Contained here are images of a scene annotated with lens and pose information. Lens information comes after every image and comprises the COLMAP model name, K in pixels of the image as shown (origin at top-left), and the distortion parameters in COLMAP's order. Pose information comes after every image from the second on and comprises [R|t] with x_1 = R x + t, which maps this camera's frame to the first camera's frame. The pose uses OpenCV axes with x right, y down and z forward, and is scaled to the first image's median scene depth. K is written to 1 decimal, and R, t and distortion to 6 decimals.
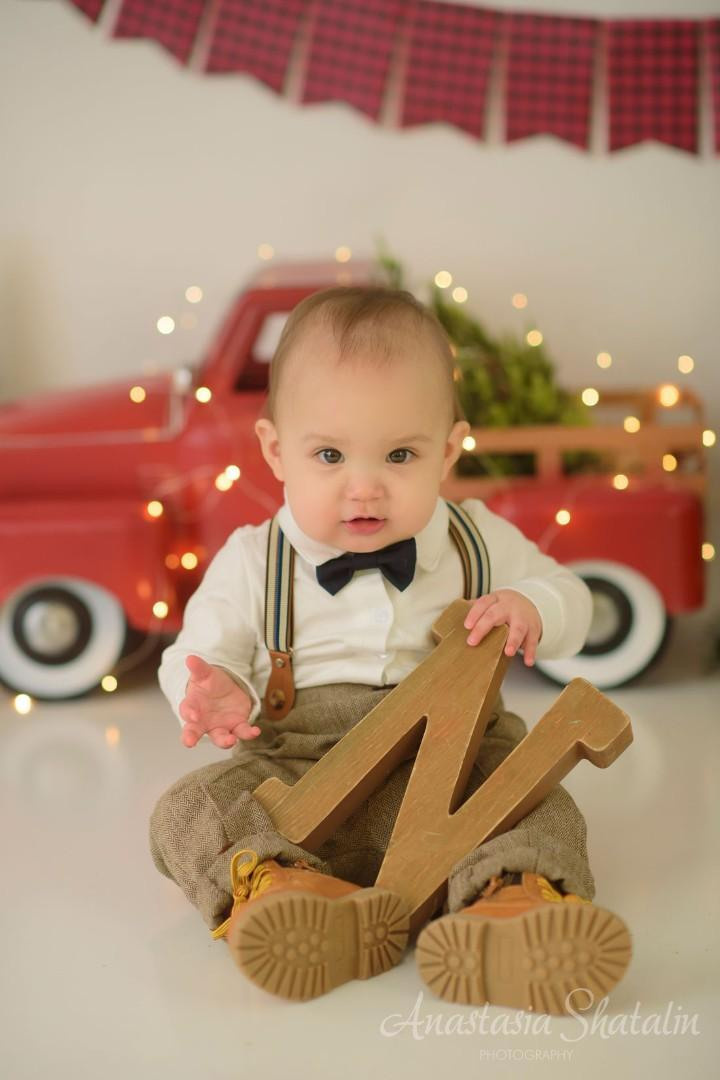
lens RADIAL K [[2880.9, 0, 359.4], [0, 2880.9, 540.2], [0, 0, 1]] dist [-0.055244, 0.337550]
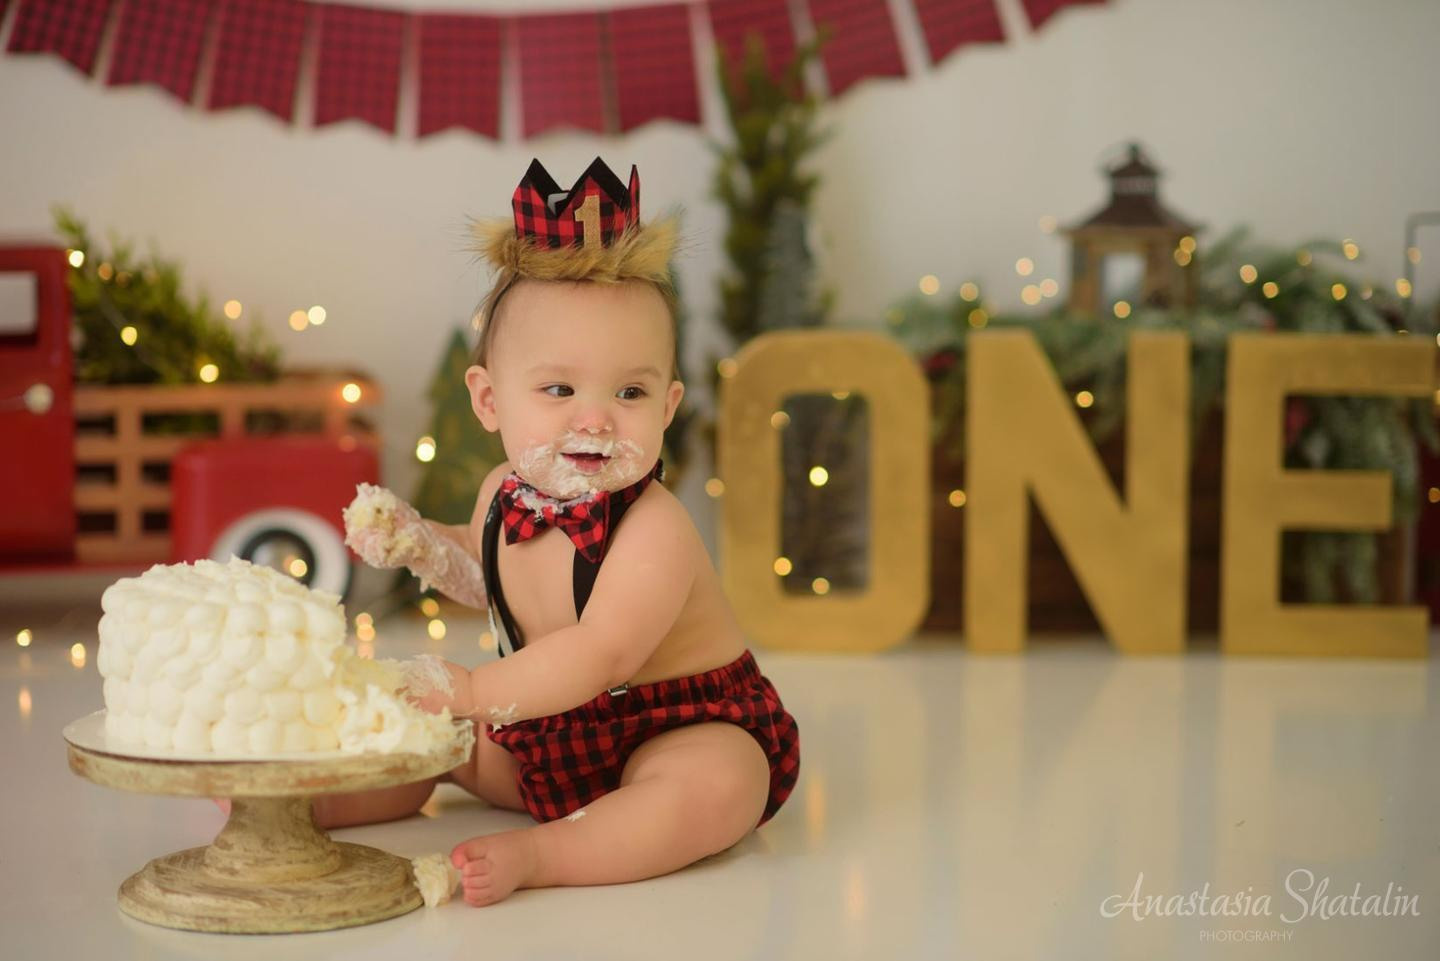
lens RADIAL K [[3652.4, 0, 717.2], [0, 3652.4, 480.0], [0, 0, 1]] dist [-0.074447, -1.019620]
pose [[0.957141, 0.004338, 0.289590, -0.189061], [0.020341, 0.996412, -0.082154, 0.097324], [-0.288907, 0.084524, 0.953619, -0.268530]]
